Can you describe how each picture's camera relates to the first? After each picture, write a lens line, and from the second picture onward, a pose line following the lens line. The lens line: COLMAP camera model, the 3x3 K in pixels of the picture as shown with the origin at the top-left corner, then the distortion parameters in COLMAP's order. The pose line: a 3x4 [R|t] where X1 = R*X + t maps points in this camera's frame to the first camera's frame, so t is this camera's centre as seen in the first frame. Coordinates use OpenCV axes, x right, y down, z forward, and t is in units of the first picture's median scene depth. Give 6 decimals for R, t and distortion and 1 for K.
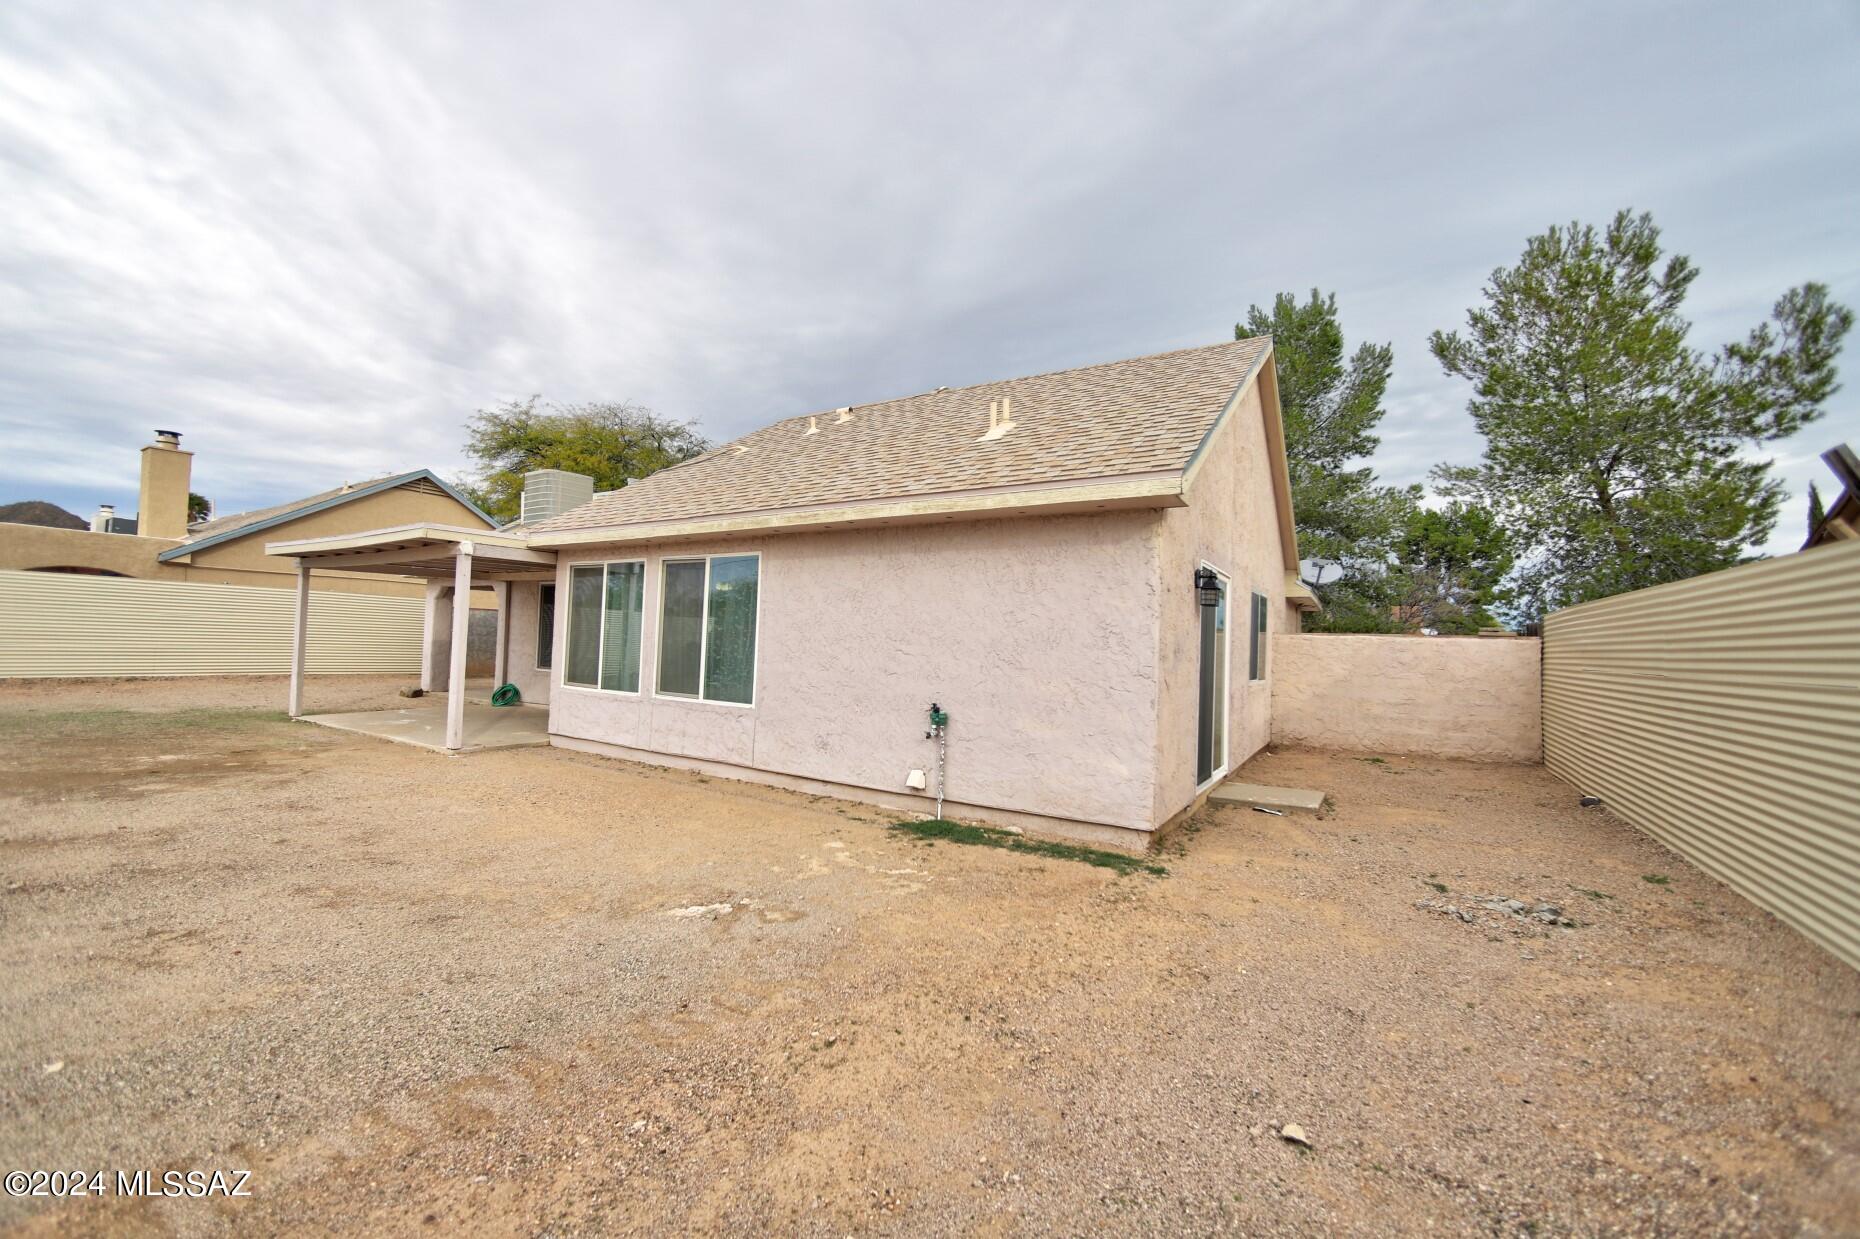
lens RADIAL K [[736.6, 0, 927.5], [0, 736.6, 619.3], [0, 0, 1]] dist [-0.041333, 0.015670]
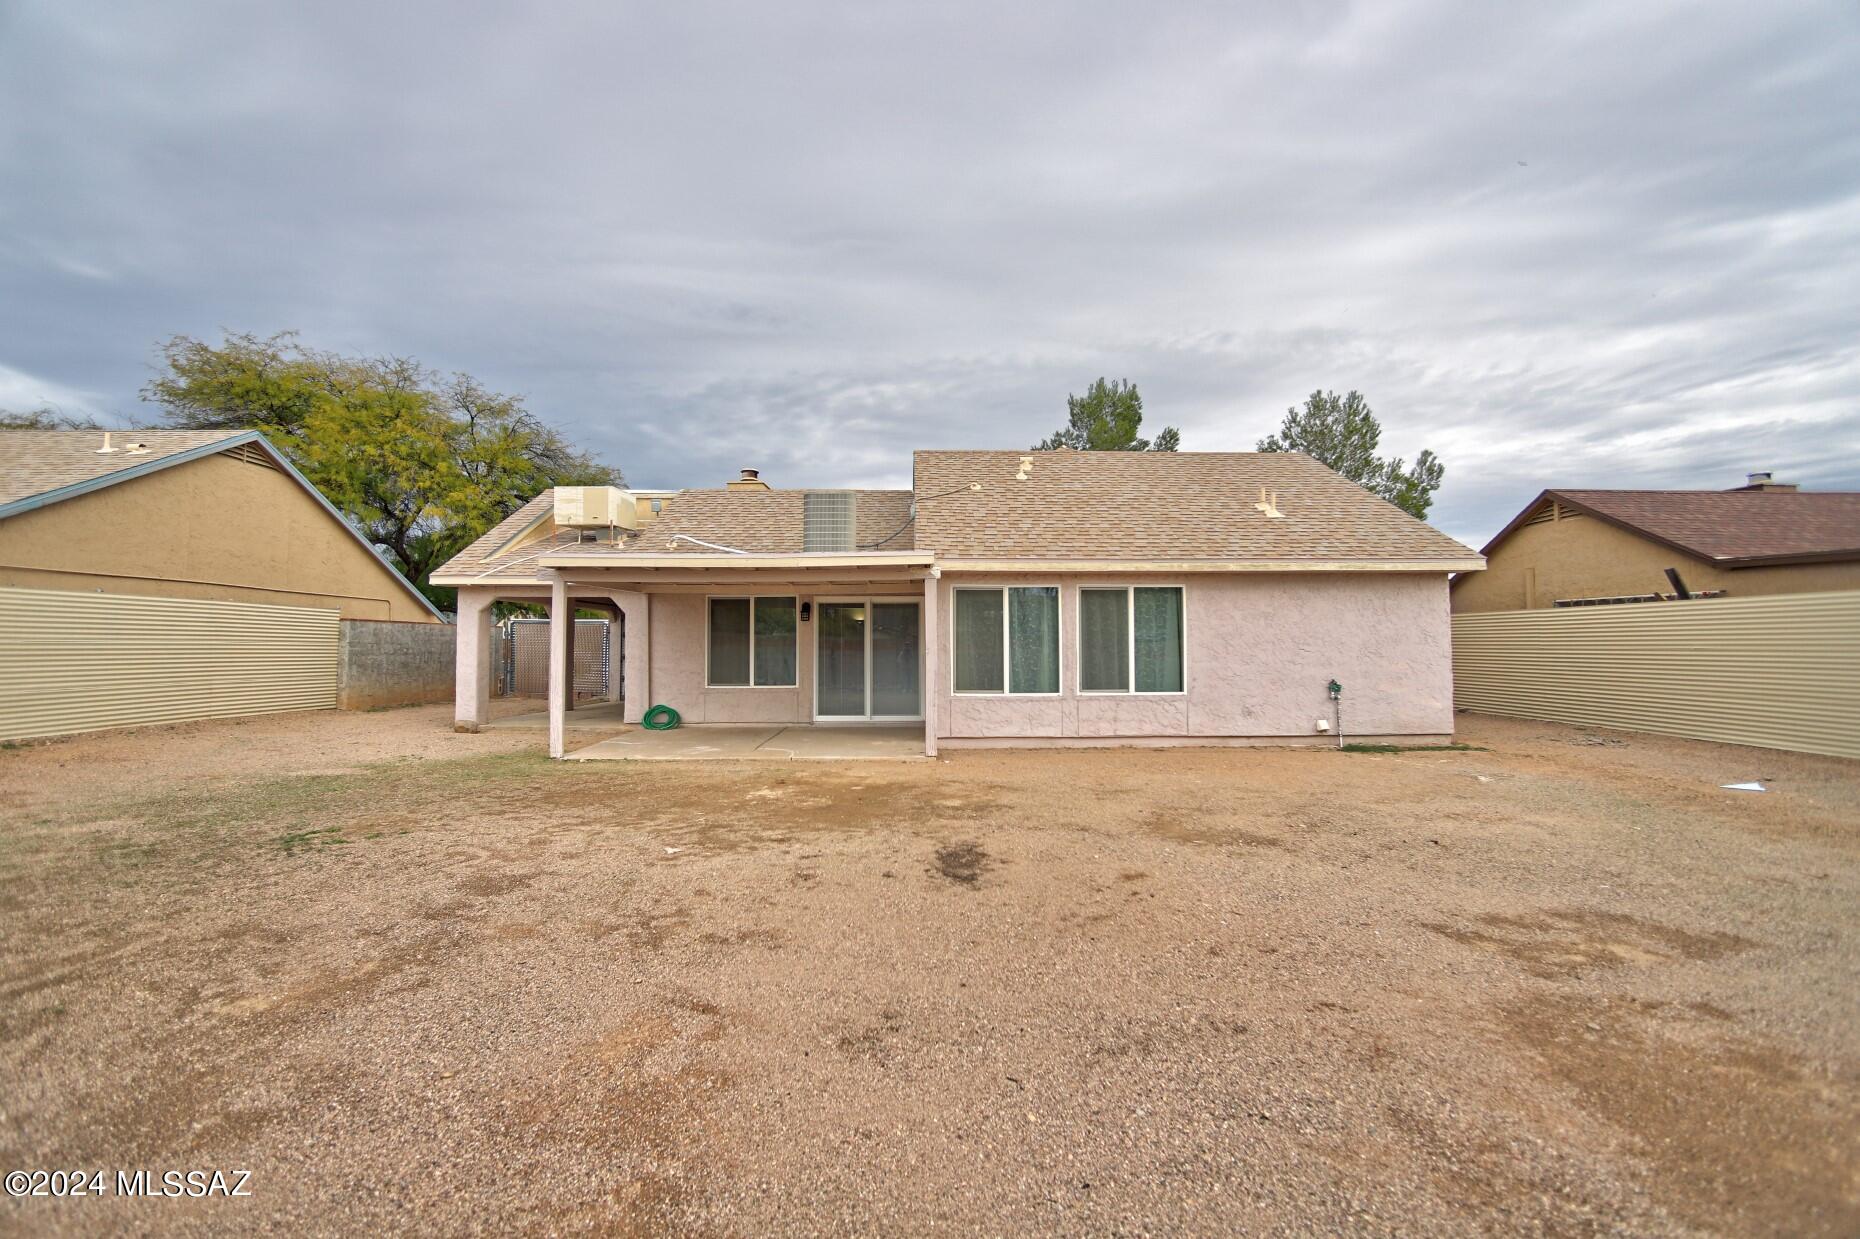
lens RADIAL K [[736.6, 0, 927.5], [0, 736.6, 619.3], [0, 0, 1]] dist [-0.041333, 0.015670]
pose [[0.844712, -0.015460, 0.534997, -1.415956], [0.012261, 0.999879, 0.009534, -0.044849], [-0.535080, -0.001494, 0.844800, 0.062517]]
